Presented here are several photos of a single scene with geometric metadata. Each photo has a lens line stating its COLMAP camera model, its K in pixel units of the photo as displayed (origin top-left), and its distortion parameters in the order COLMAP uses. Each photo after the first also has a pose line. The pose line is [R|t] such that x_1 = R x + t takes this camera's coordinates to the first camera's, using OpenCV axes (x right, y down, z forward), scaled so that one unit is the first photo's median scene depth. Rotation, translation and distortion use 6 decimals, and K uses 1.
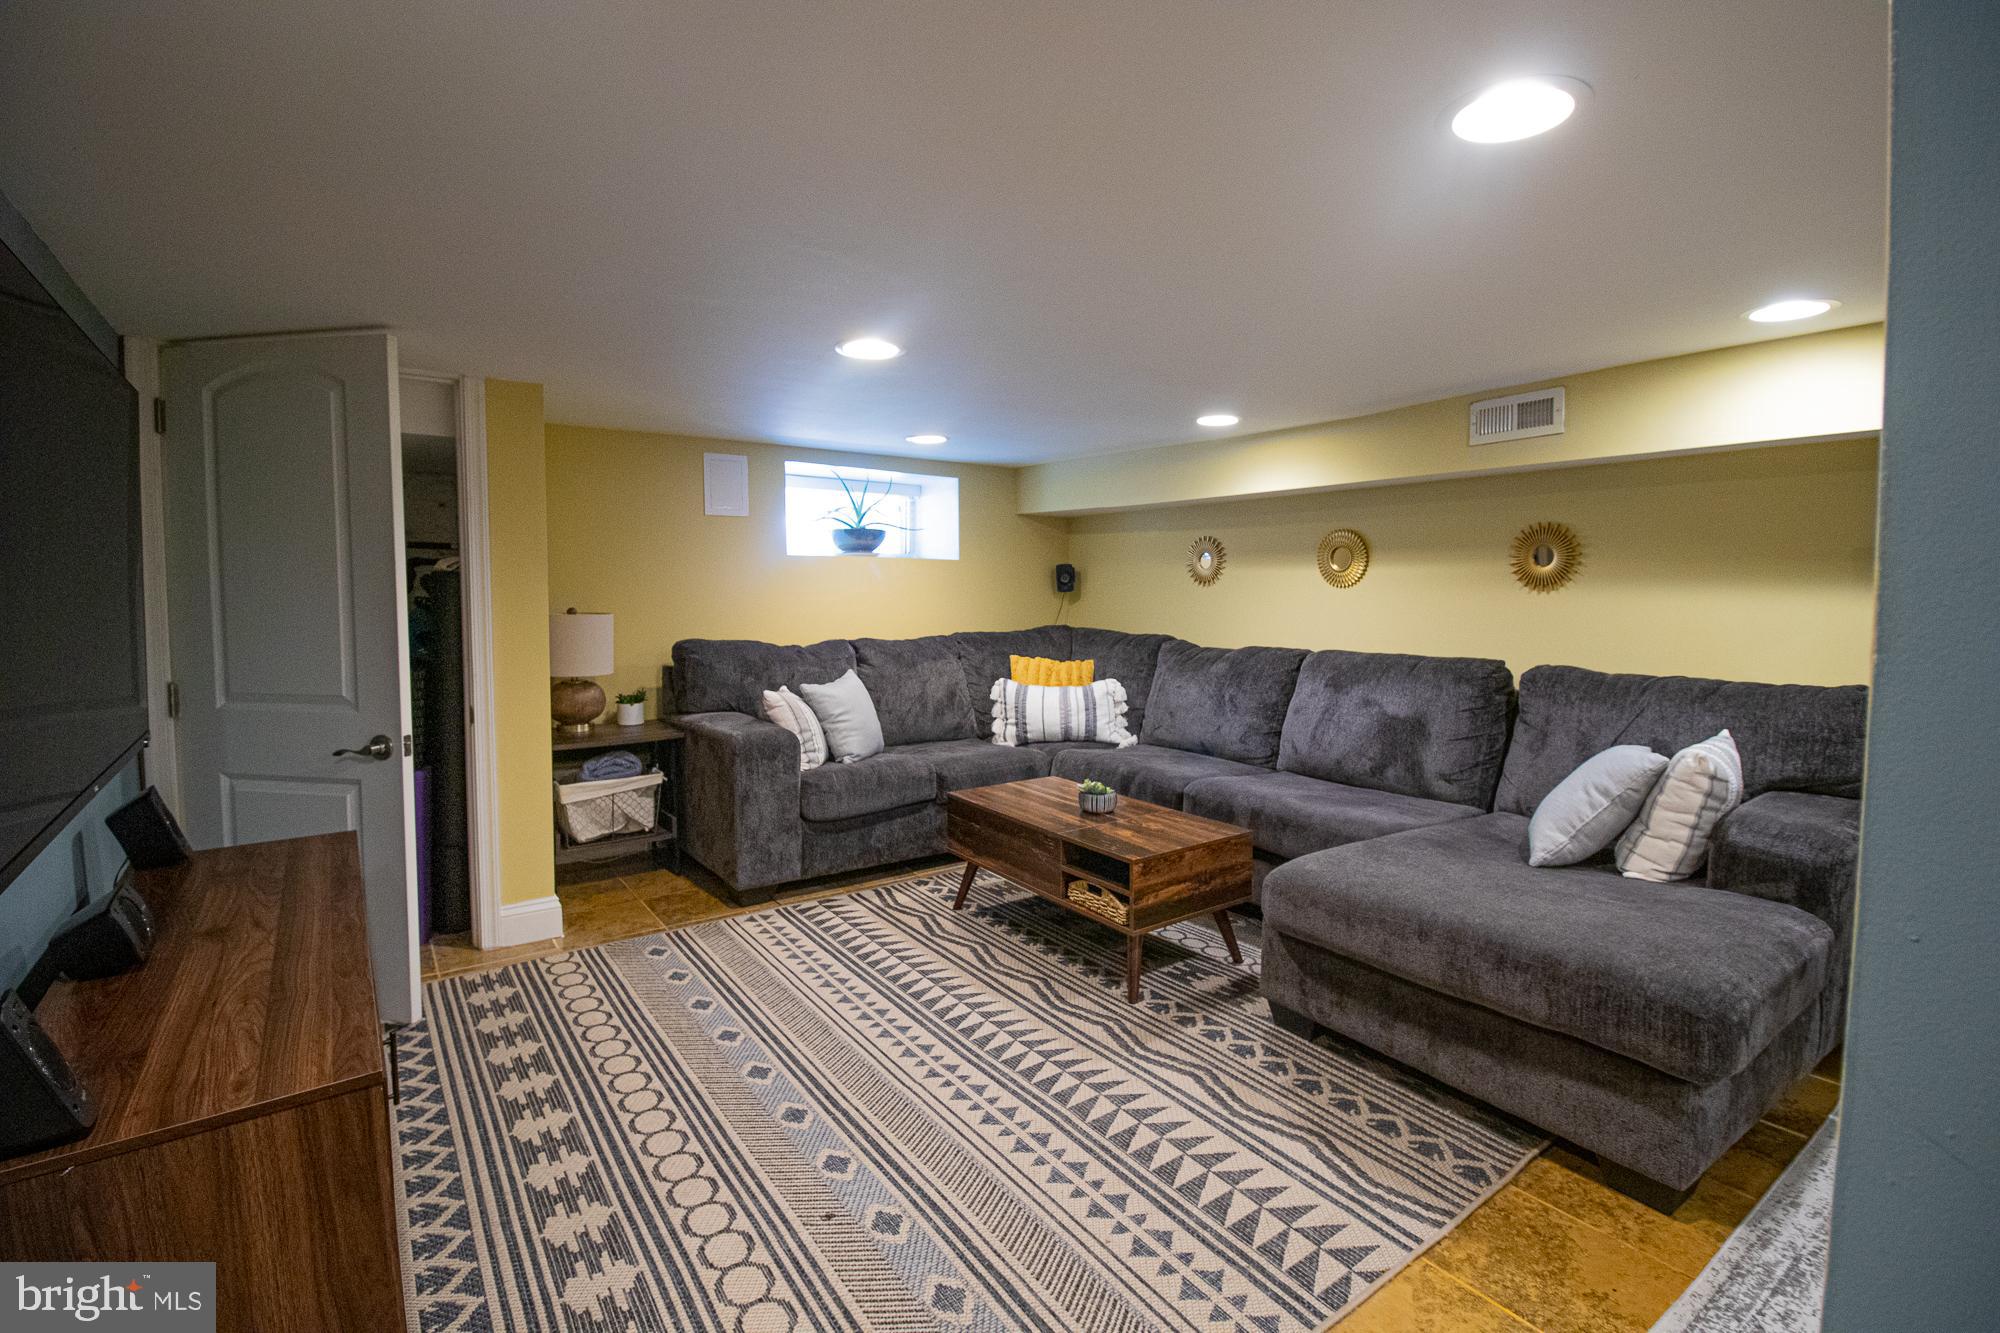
lens RADIAL K [[917.4, 0, 1006.4], [0, 917.4, 636.6], [0, 0, 1]] dist [-0.001445, -0.014382]
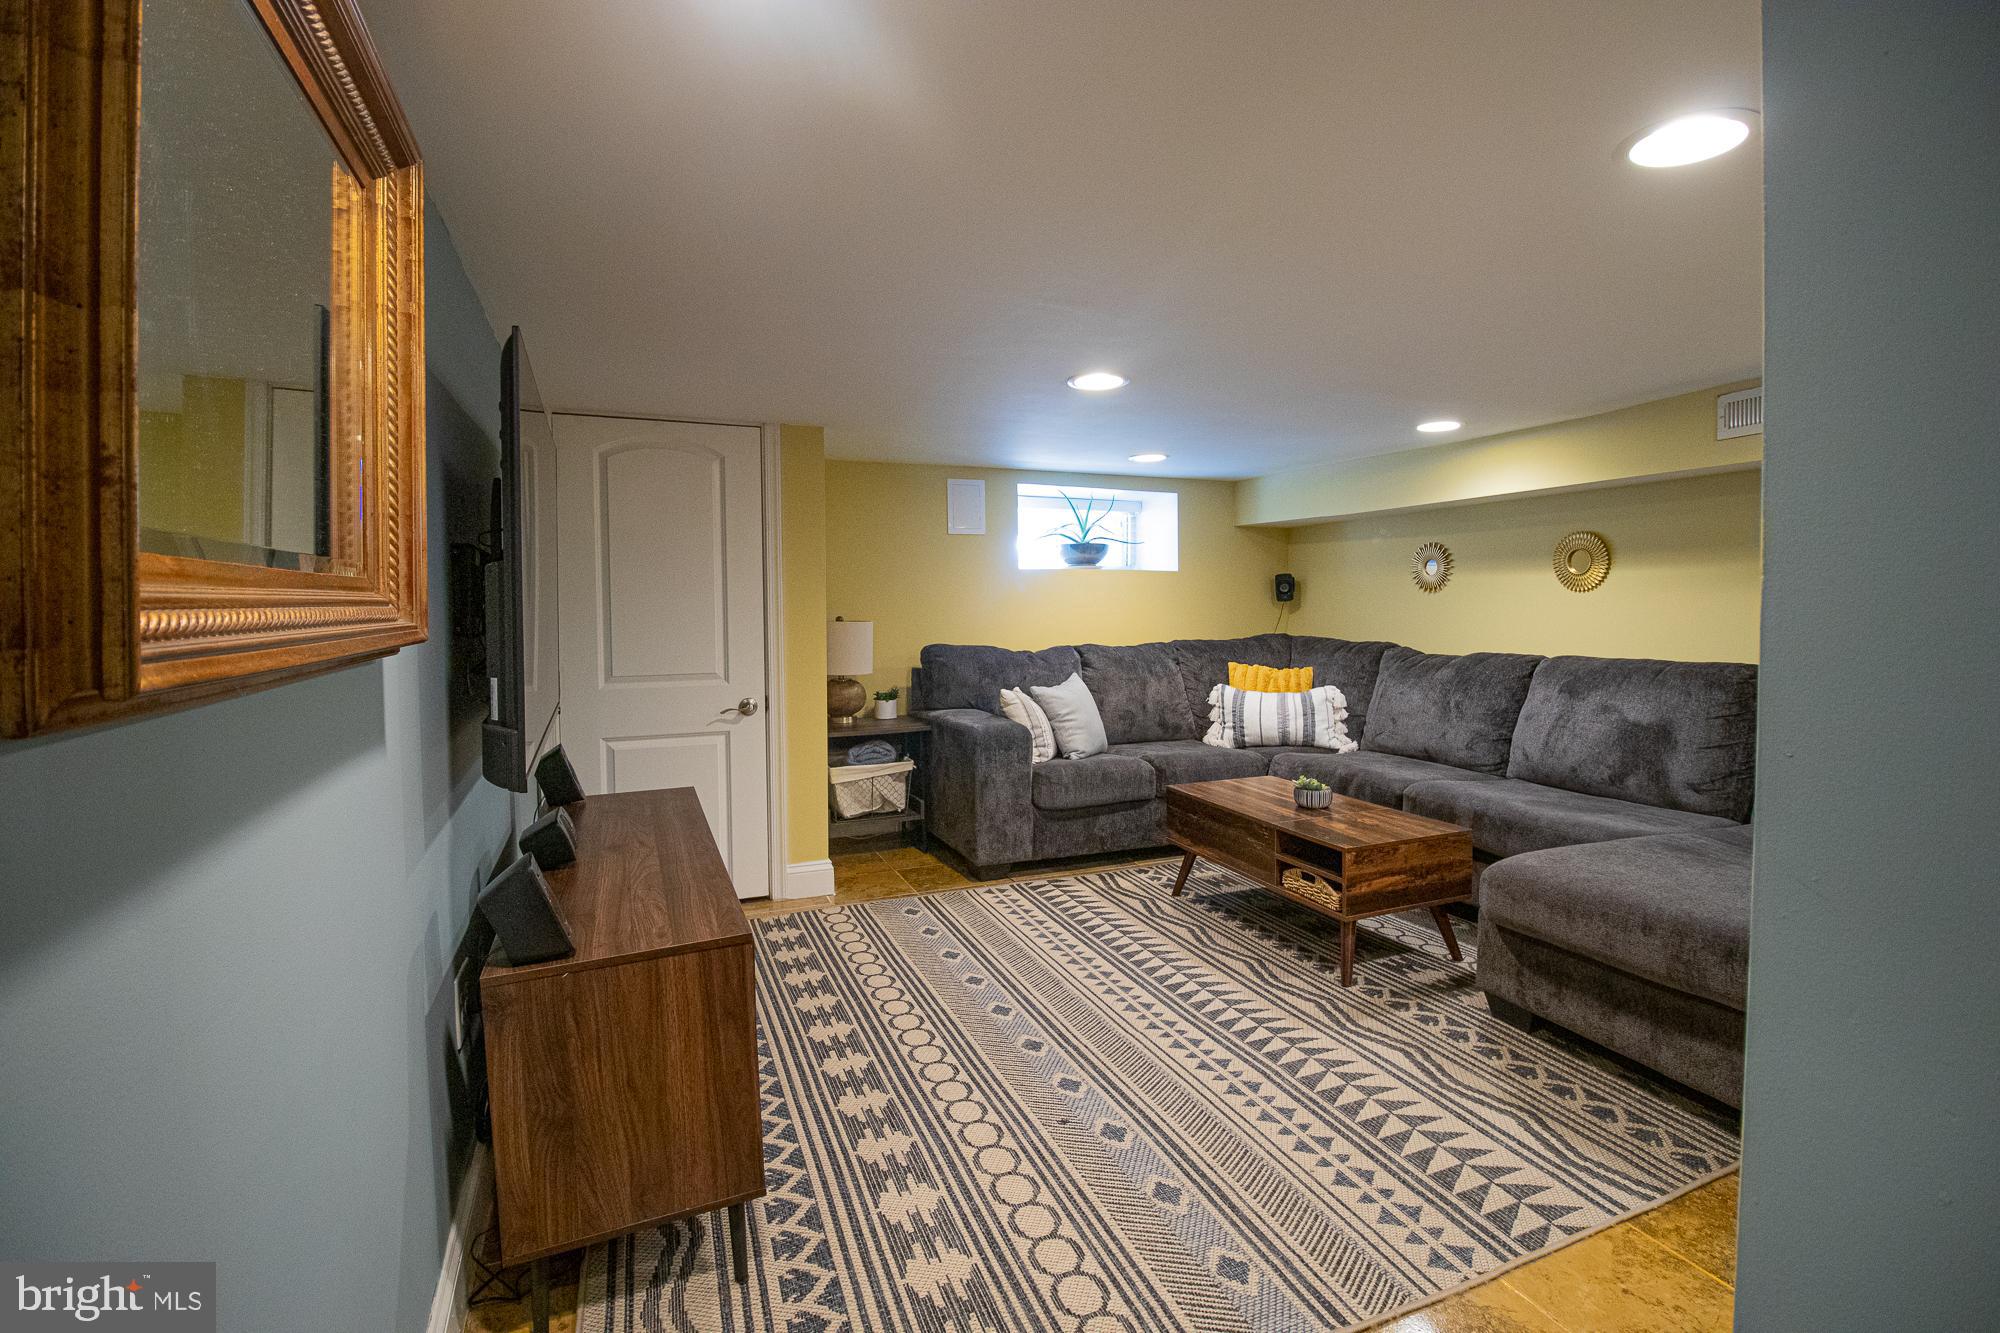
lens RADIAL K [[917.4, 0, 1006.4], [0, 917.4, 636.6], [0, 0, 1]] dist [-0.001445, -0.014382]
pose [[0.972038, -0.000594, -0.234824, 0.007479], [-0.004004, 0.999810, -0.019103, 0.023575], [0.234790, 0.019509, 0.971850, -0.122646]]
